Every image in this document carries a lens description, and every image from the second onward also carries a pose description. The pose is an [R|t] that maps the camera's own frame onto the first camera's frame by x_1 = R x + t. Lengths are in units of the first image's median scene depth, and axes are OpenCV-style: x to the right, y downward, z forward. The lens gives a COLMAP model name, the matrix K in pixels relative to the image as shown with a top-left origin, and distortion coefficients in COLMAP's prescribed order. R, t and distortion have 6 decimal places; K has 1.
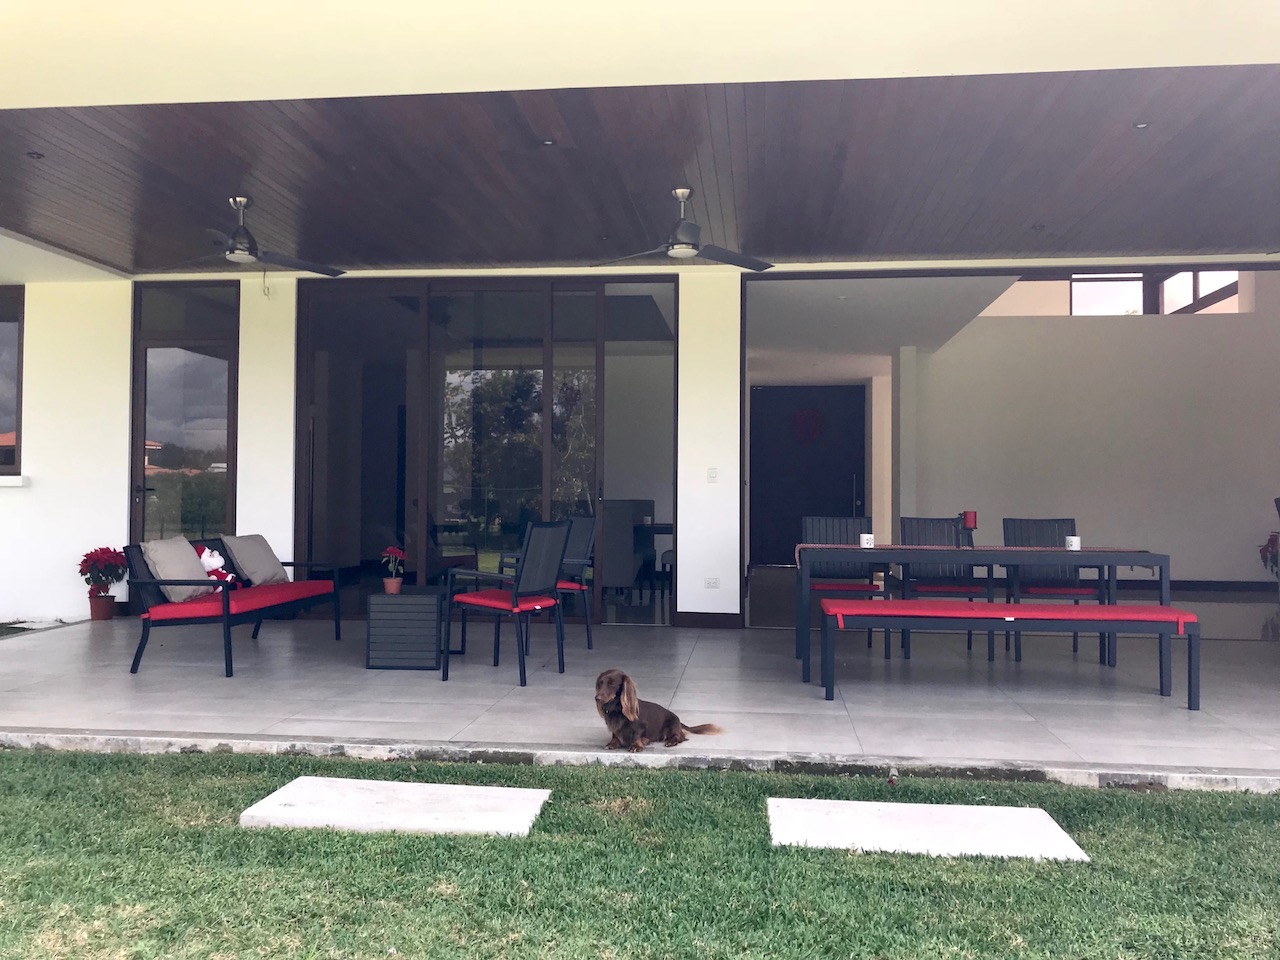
lens RADIAL K [[1066.3, 0, 640.0], [0, 1066.3, 480.0], [0, 0, 1]] dist [0.057893, -0.082274]
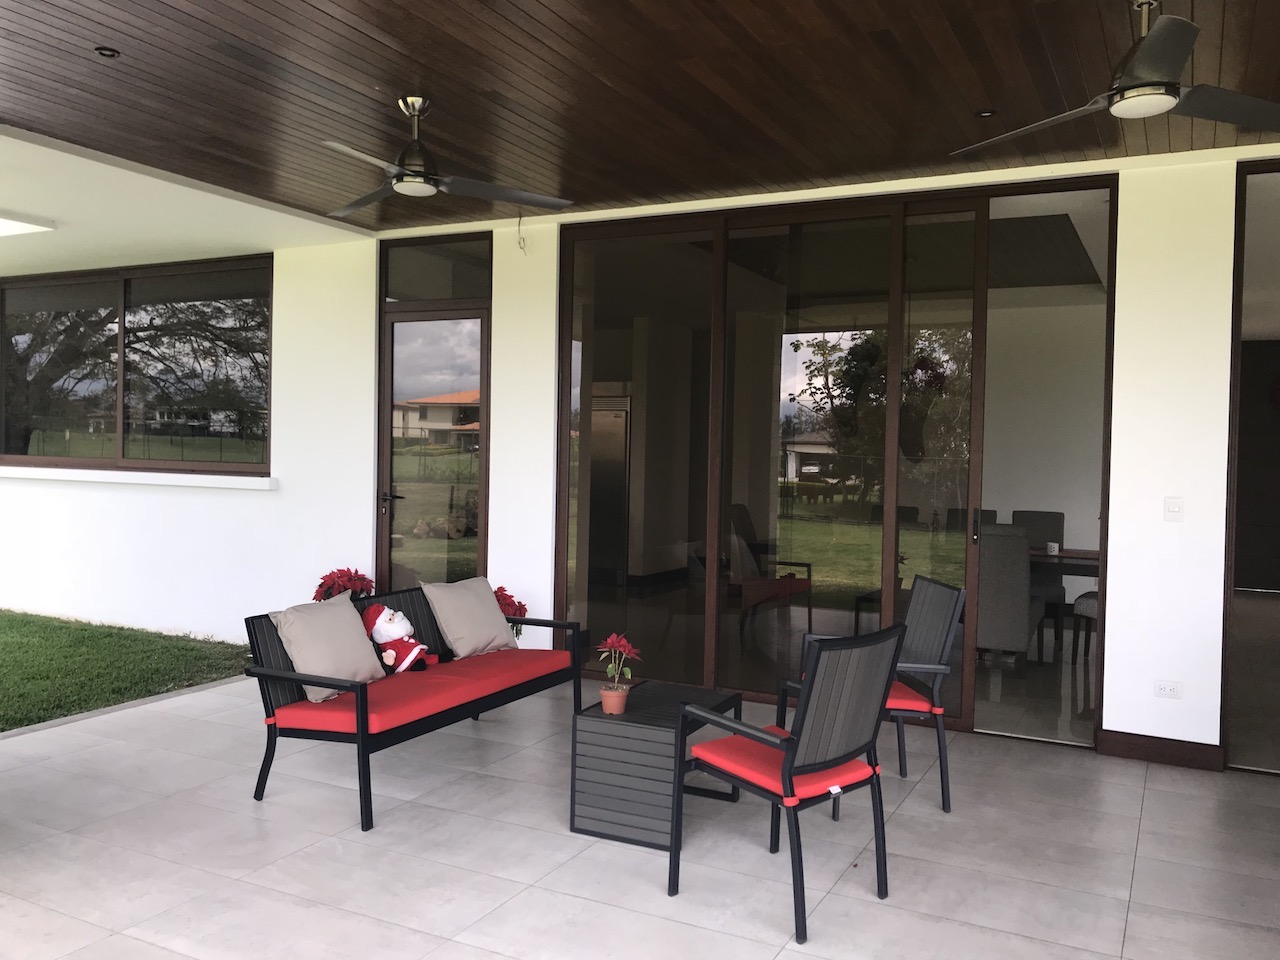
lens RADIAL K [[1066.3, 0, 640.0], [0, 1066.3, 480.0], [0, 0, 1]] dist [0.057893, -0.082274]
pose [[0.936456, 0.019599, -0.350237, -0.000811], [-0.004888, 0.999070, 0.042839, -0.042063], [0.350751, -0.038405, 0.935681, 0.321823]]
